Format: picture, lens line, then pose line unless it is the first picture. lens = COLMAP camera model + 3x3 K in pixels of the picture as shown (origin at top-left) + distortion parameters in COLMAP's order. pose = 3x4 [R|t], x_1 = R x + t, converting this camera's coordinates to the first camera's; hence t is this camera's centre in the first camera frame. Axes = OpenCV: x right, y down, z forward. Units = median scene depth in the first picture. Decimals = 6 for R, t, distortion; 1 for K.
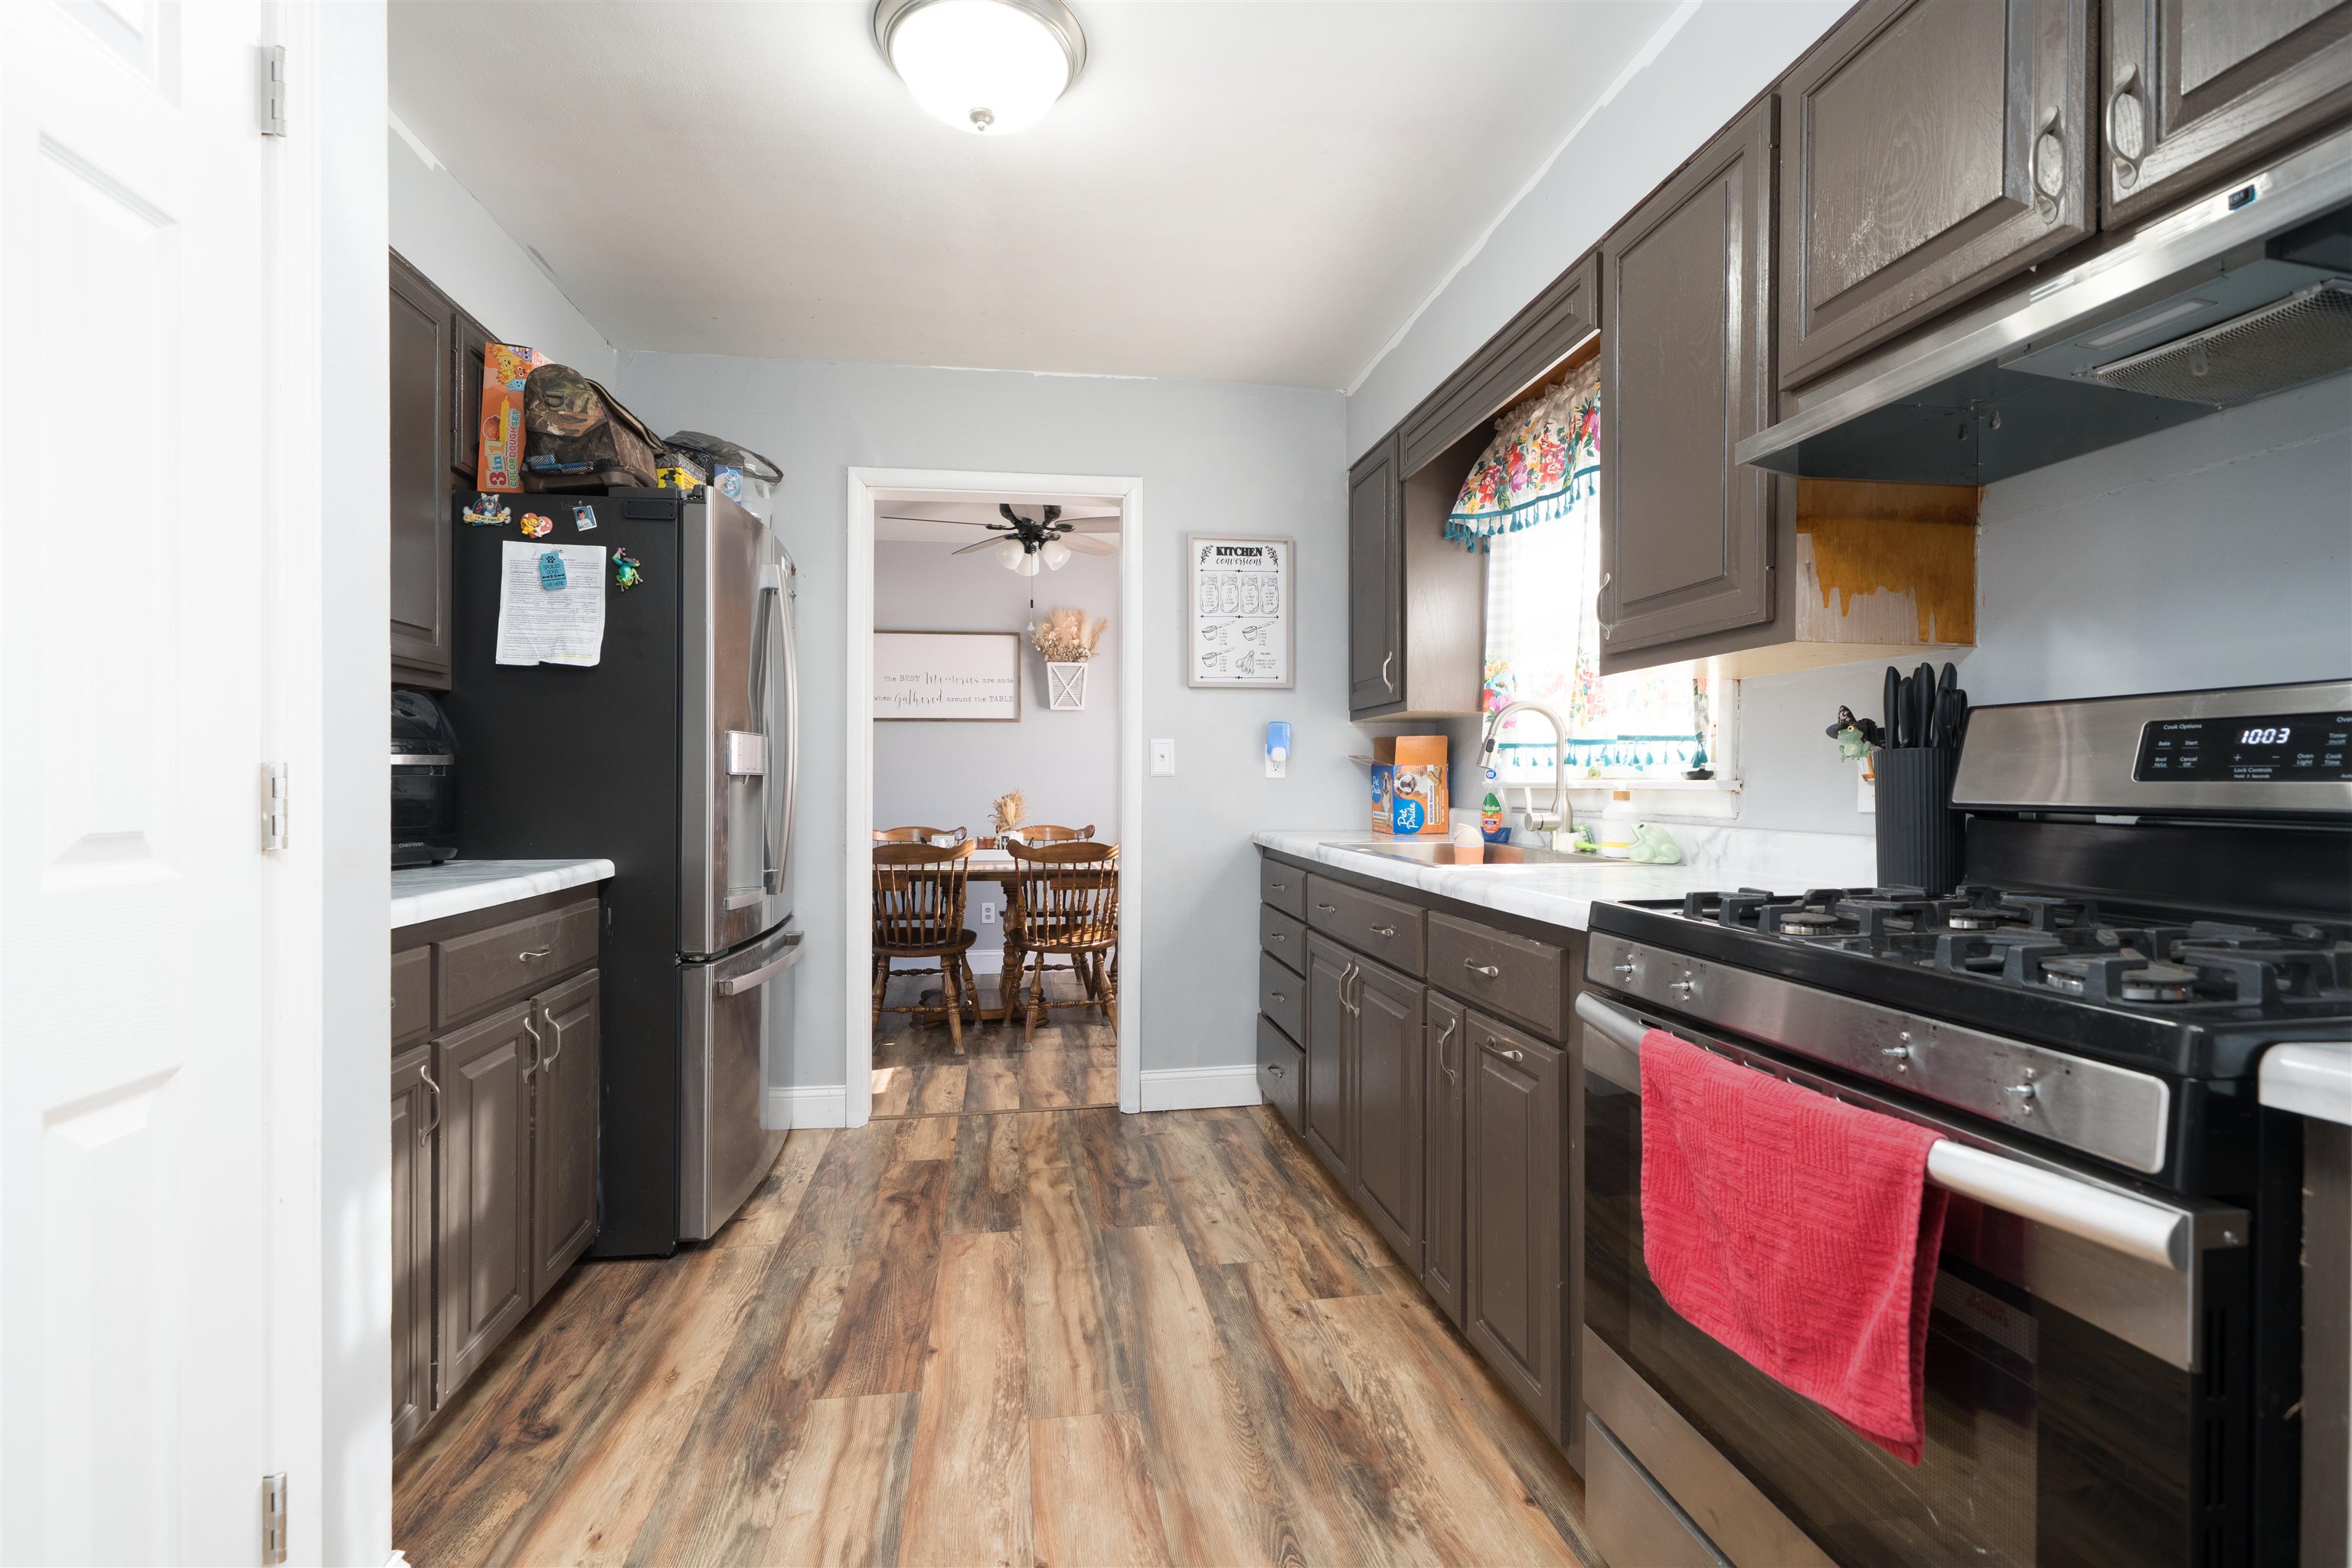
lens RADIAL K [[1067.3, 0, 1159.7], [0, 1067.3, 788.9], [0, 0, 1]] dist [0.002864, 0.000415]
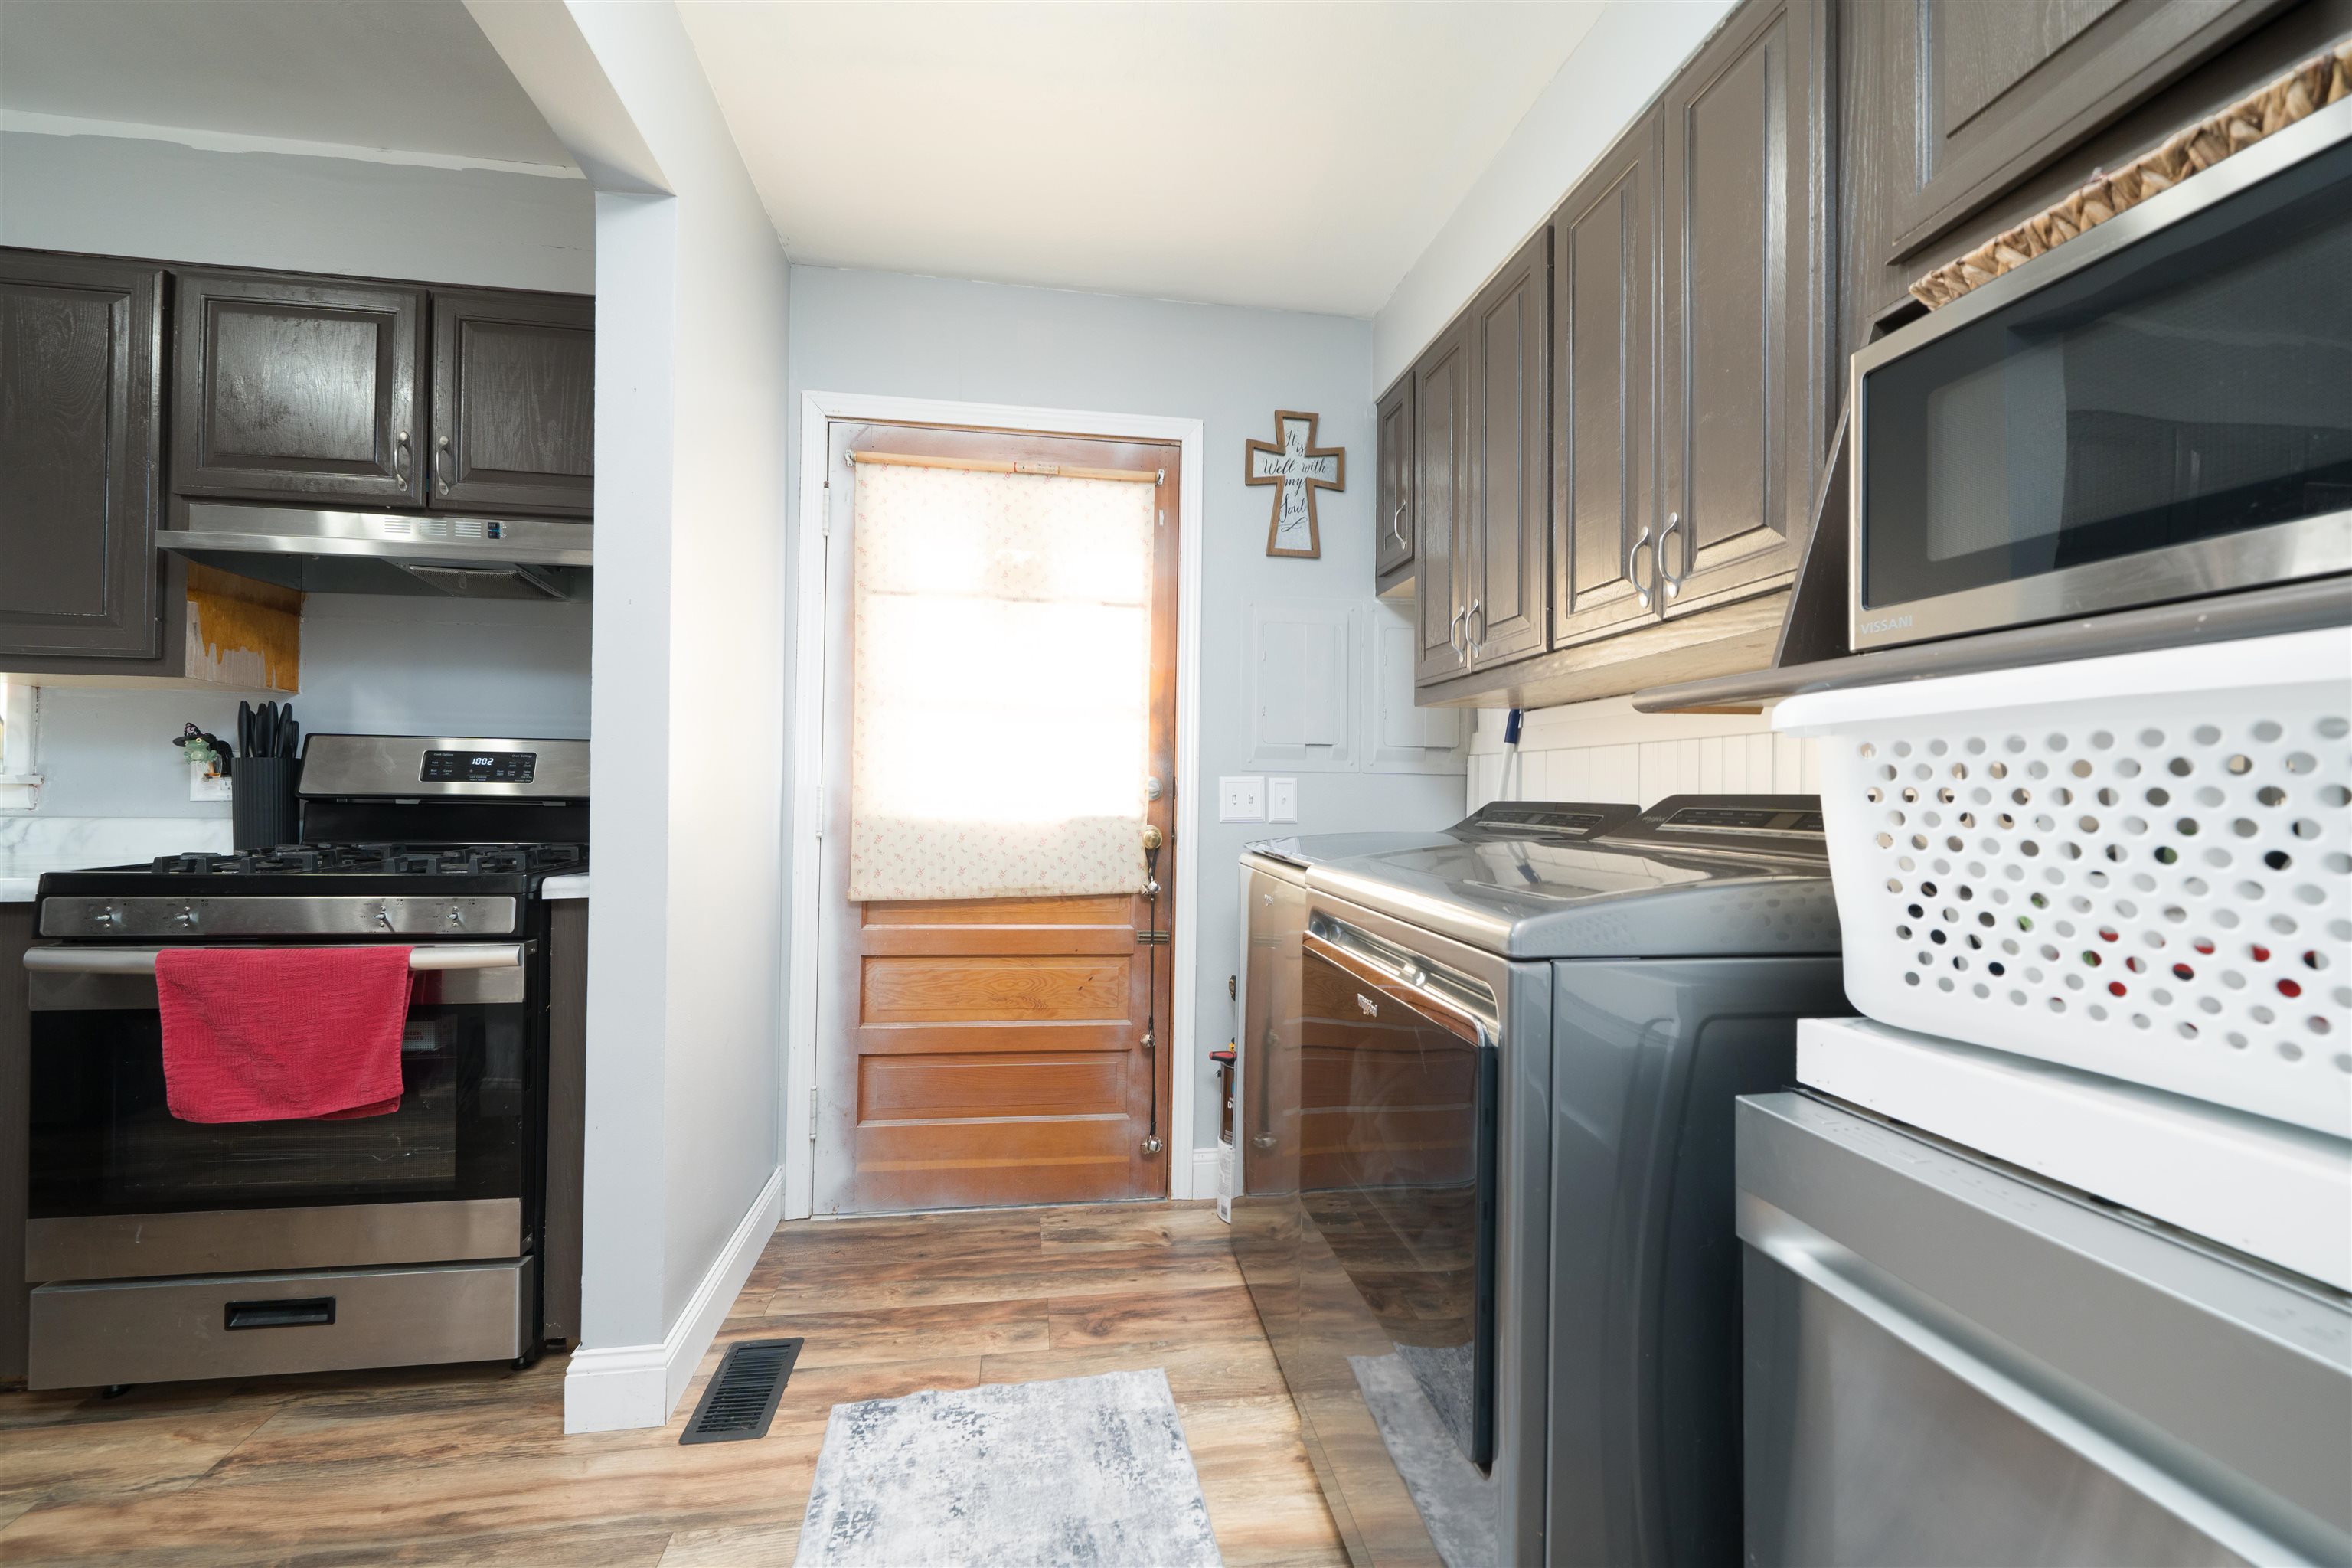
lens RADIAL K [[921.5, 0, 1163.1], [0, 921.5, 788.9], [0, 0, 1]] dist [-0.001627, 0.000050]
pose [[-0.007554, 0.002288, 0.999969, -0.552250], [-0.006727, 0.999975, -0.002339, 0.000767], [-0.999949, -0.006744, -0.007539, -0.237413]]
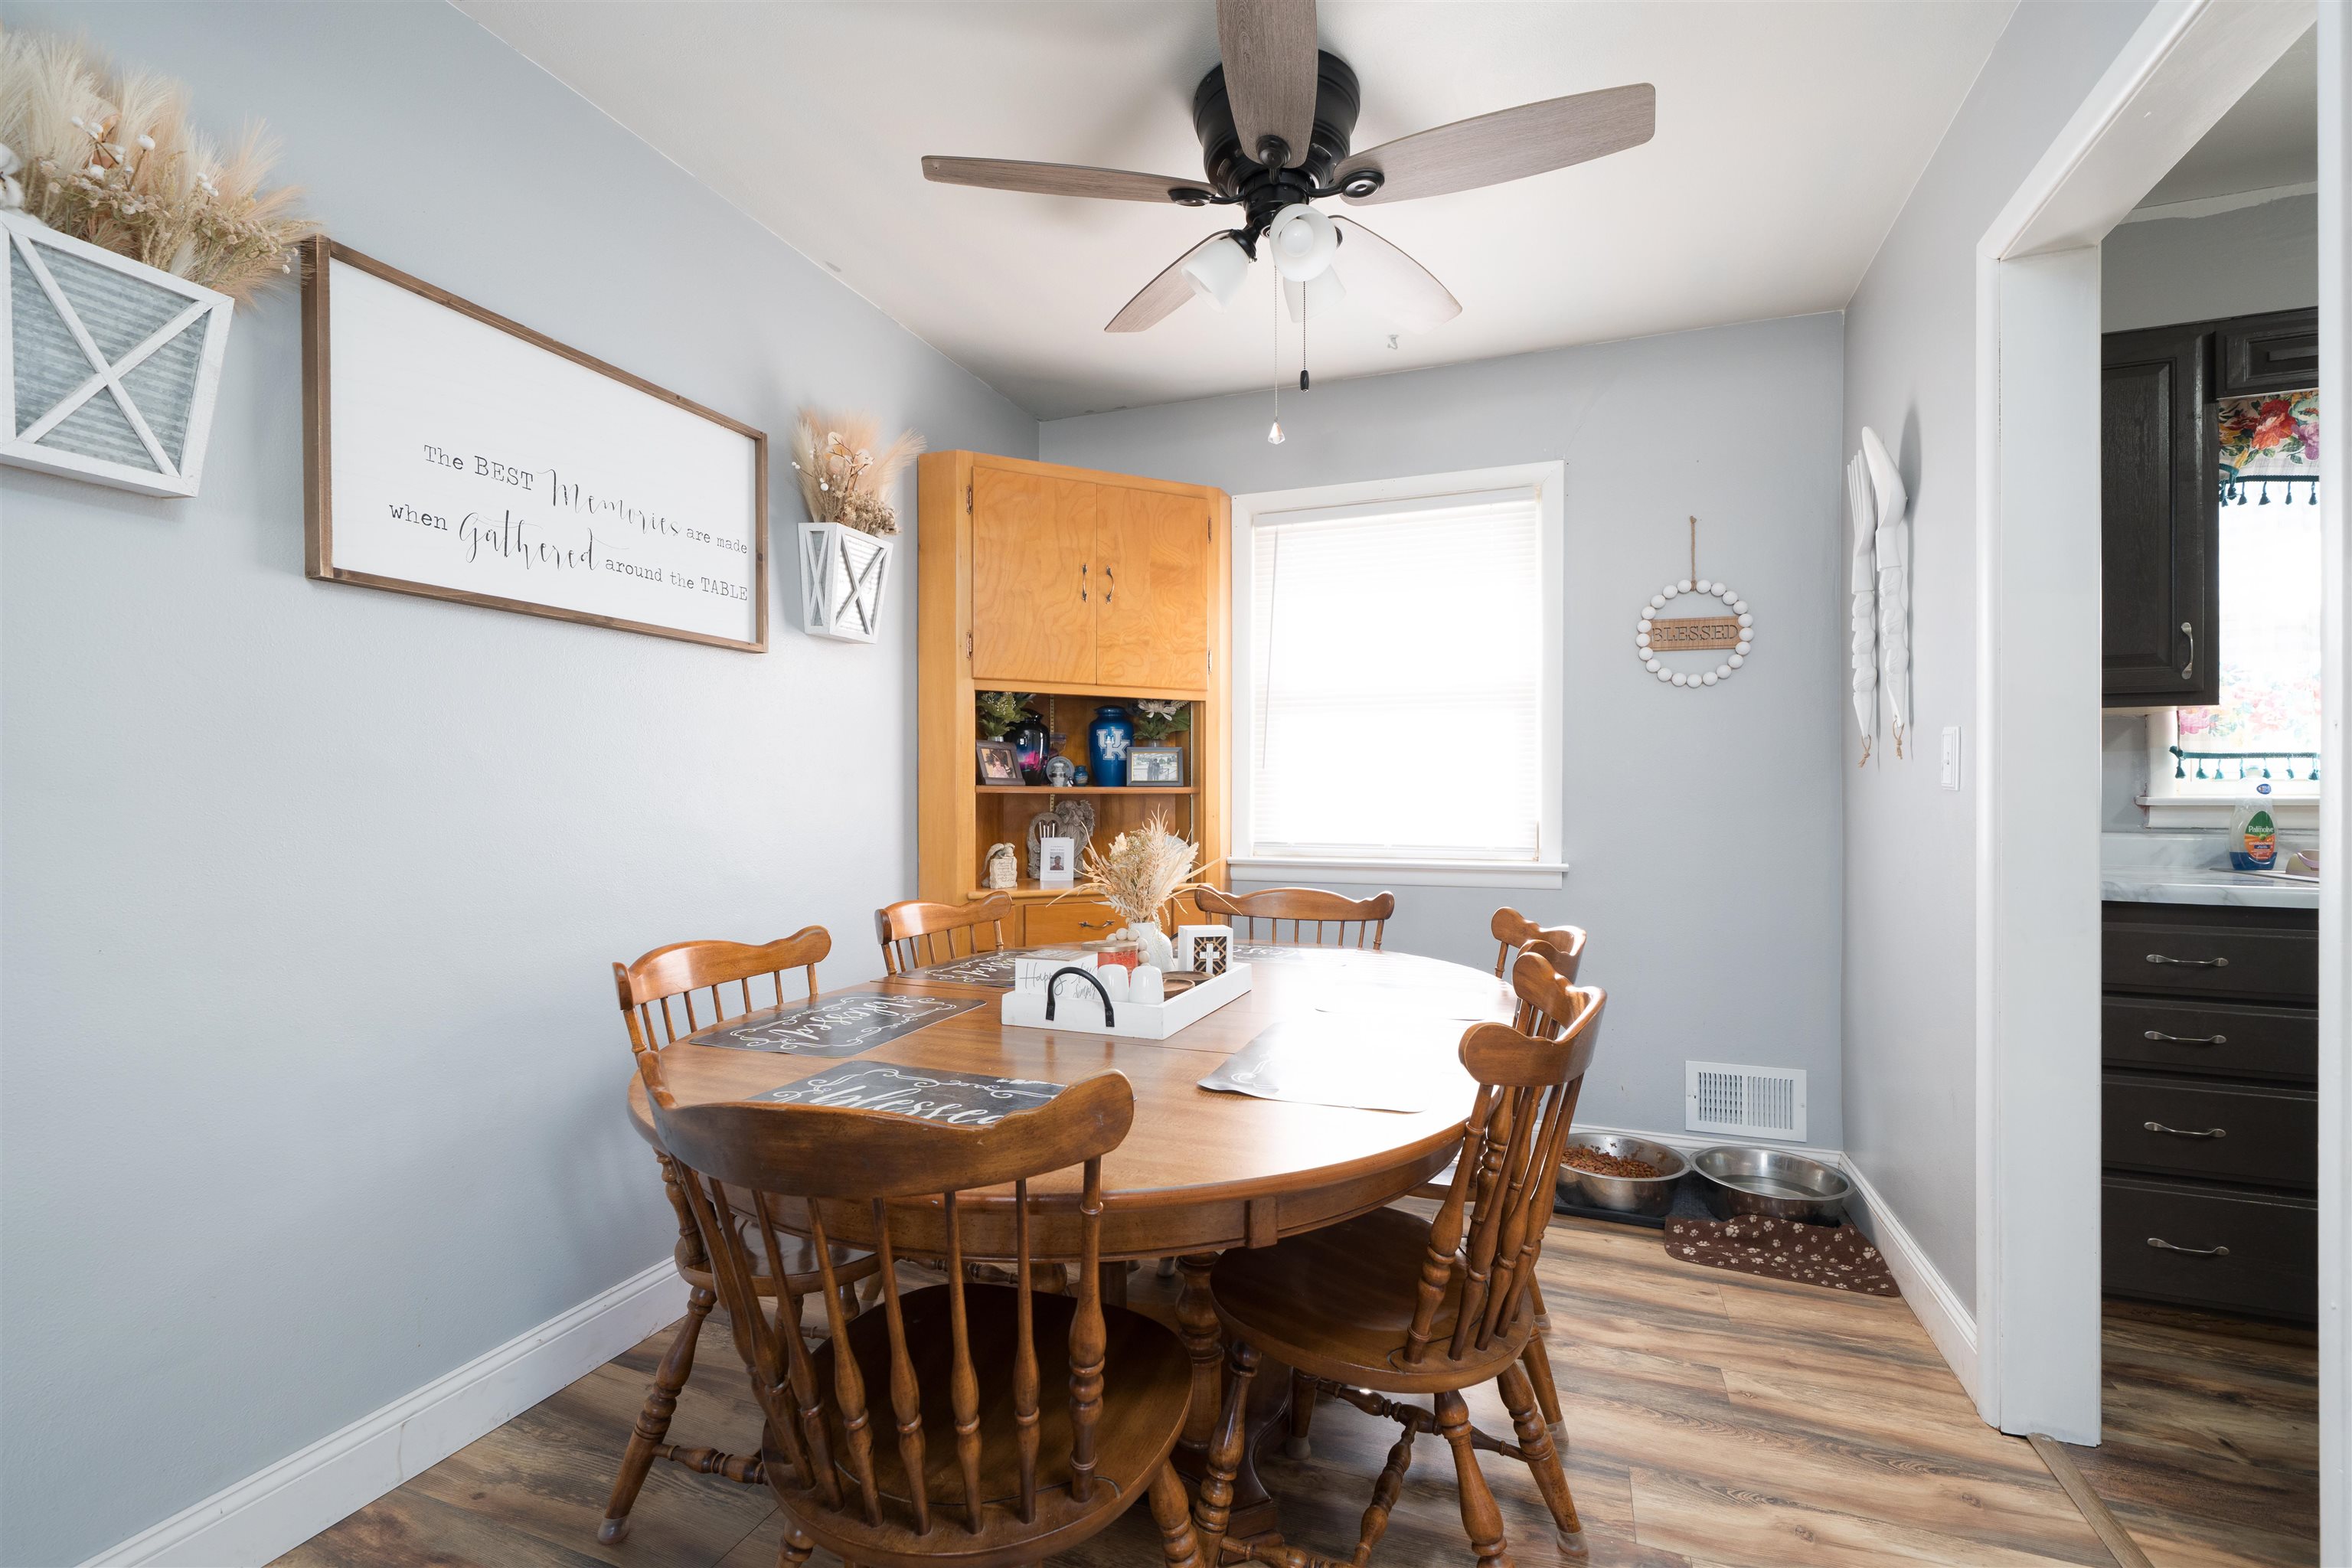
lens RADIAL K [[1036.8, 0, 1161.6], [0, 1036.8, 803.6], [0, 0, 1]] dist [-0.001089, -0.000145]
pose [[0.484846, -0.009217, 0.874551, -1.370054], [0.008402, 0.999947, 0.005880, -0.024306], [-0.874559, 0.004497, 0.484898, 2.305222]]
